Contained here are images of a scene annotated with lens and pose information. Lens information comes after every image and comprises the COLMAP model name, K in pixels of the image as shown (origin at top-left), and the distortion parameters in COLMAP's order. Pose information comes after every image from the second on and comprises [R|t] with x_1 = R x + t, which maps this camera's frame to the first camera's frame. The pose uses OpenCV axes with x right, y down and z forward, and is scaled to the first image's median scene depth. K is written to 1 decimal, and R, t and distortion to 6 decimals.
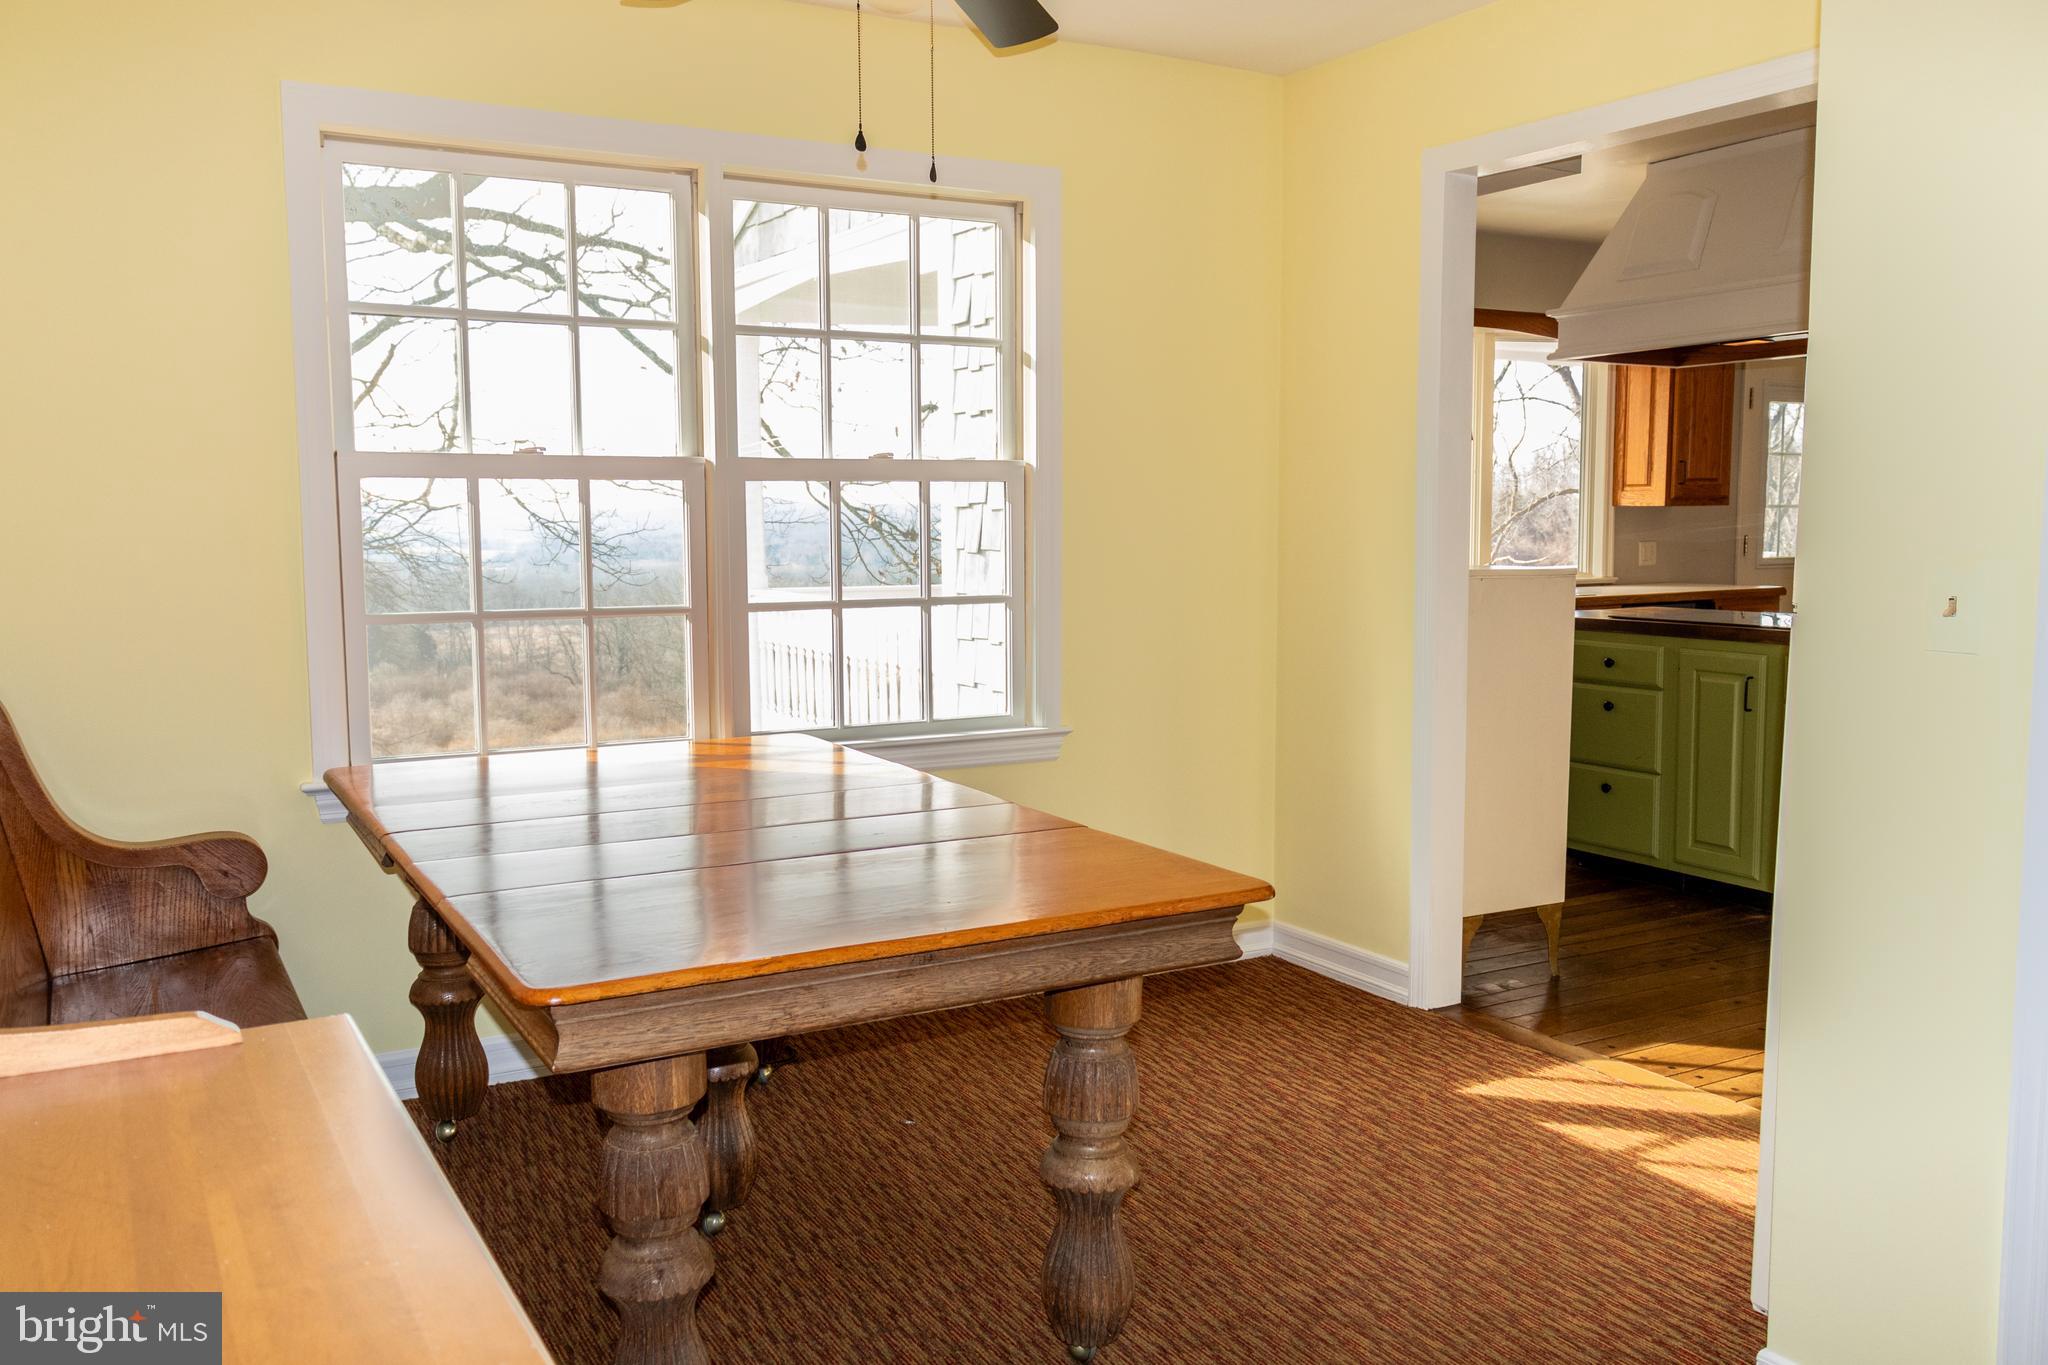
lens RADIAL K [[1638.5, 0, 1024.7], [0, 1638.5, 694.3], [0, 0, 1]] dist [0.005168, -0.004469]
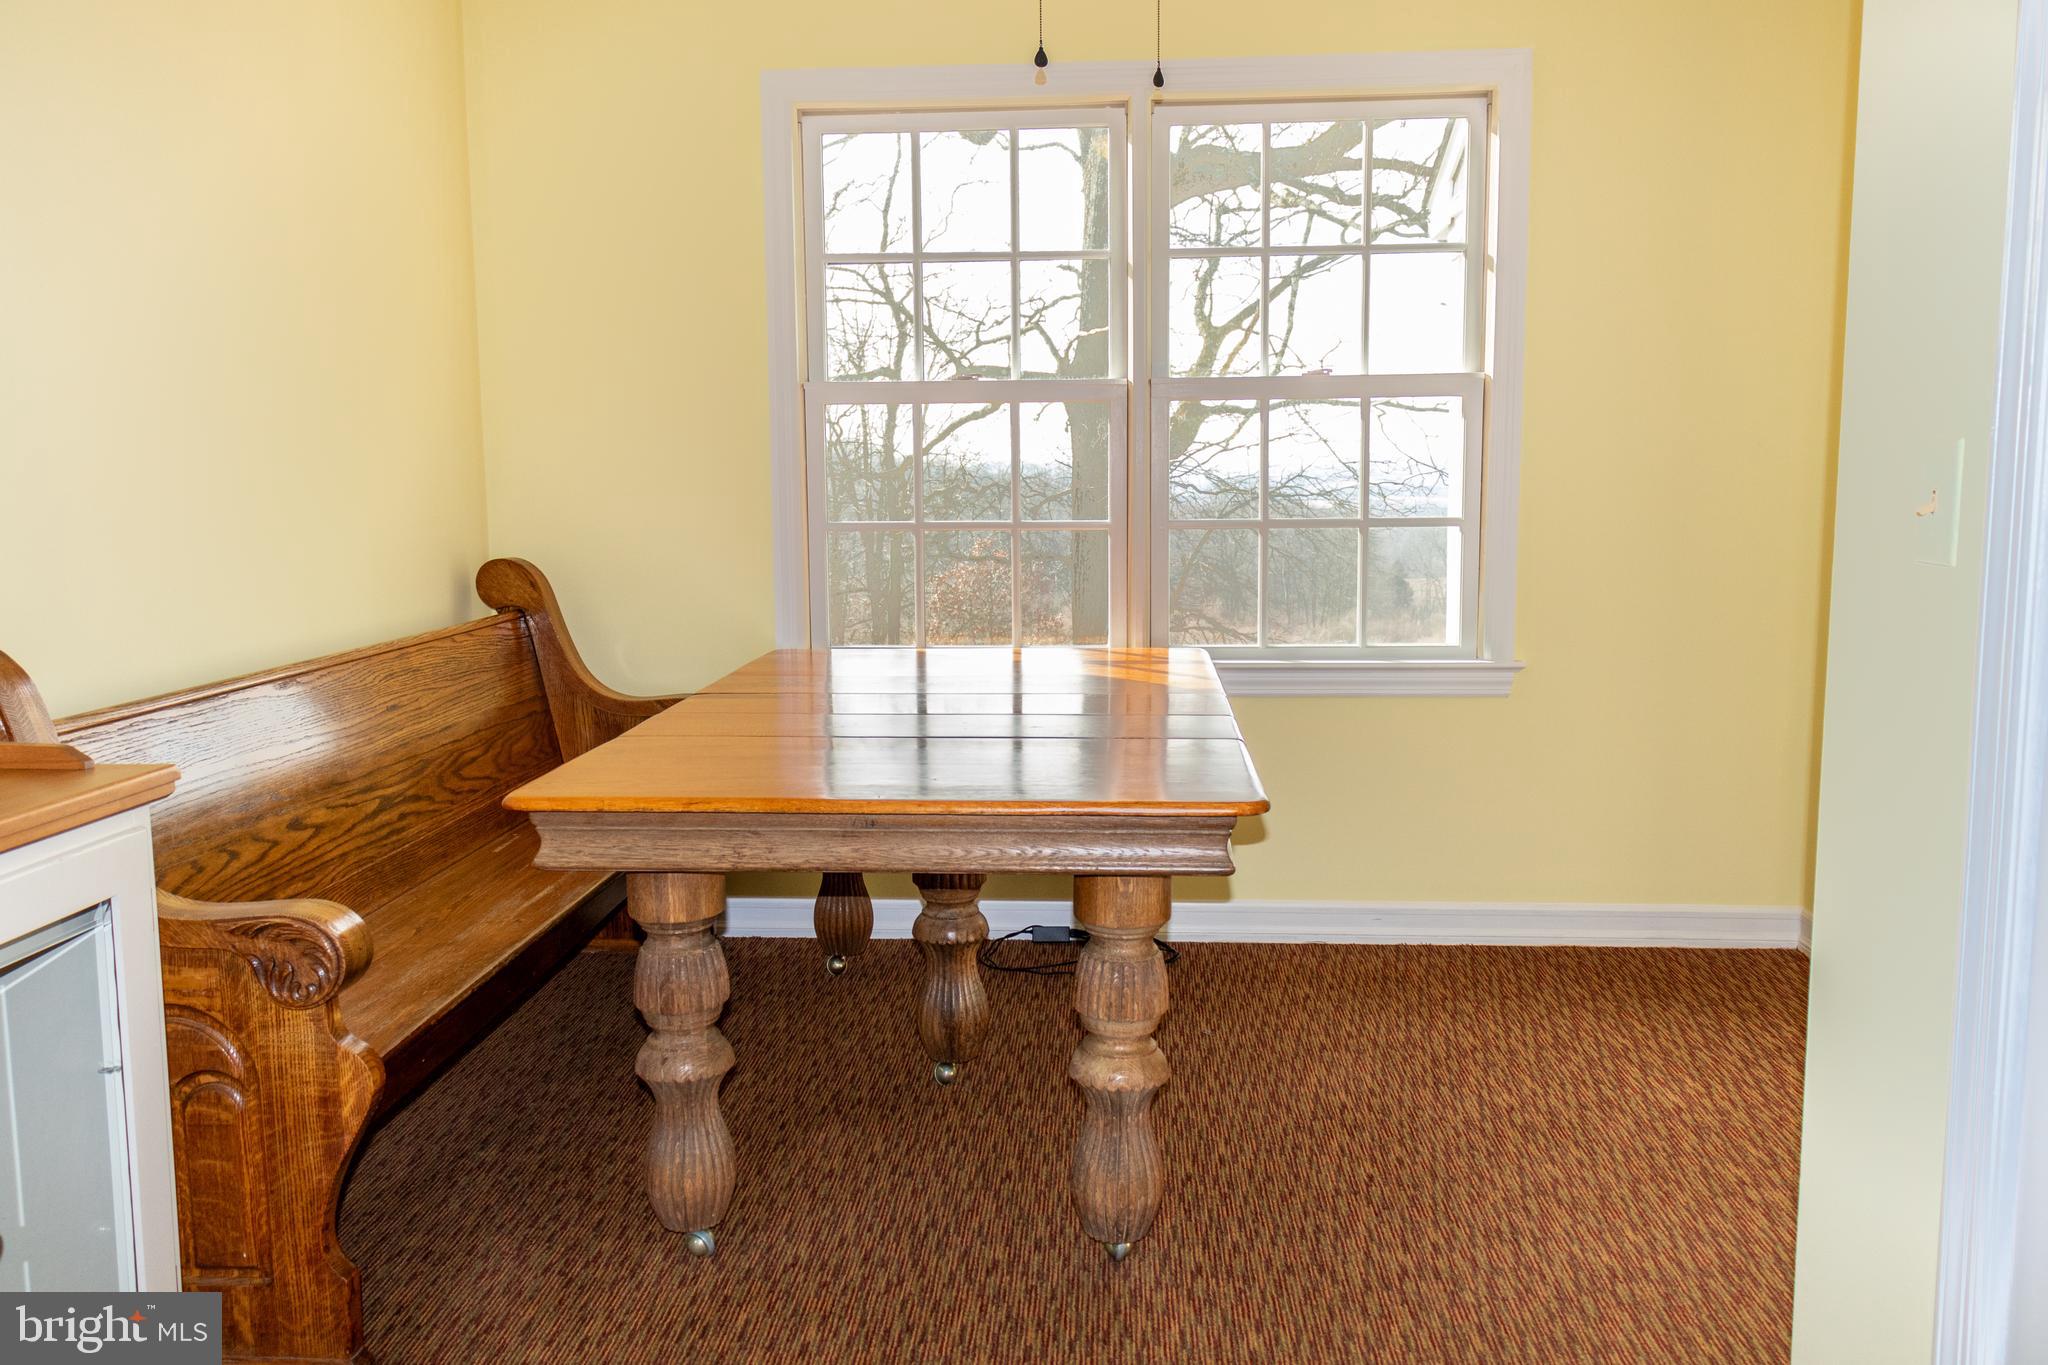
lens RADIAL K [[1645.9, 0, 1018.4], [0, 1645.9, 690.8], [0, 0, 1]] dist [0.006563, -0.007188]
pose [[0.834581, 0.068655, -0.546590, 0.374151], [-0.053530, 0.997615, 0.043573, 0.013612], [0.548278, -0.007106, 0.836266, 0.090987]]
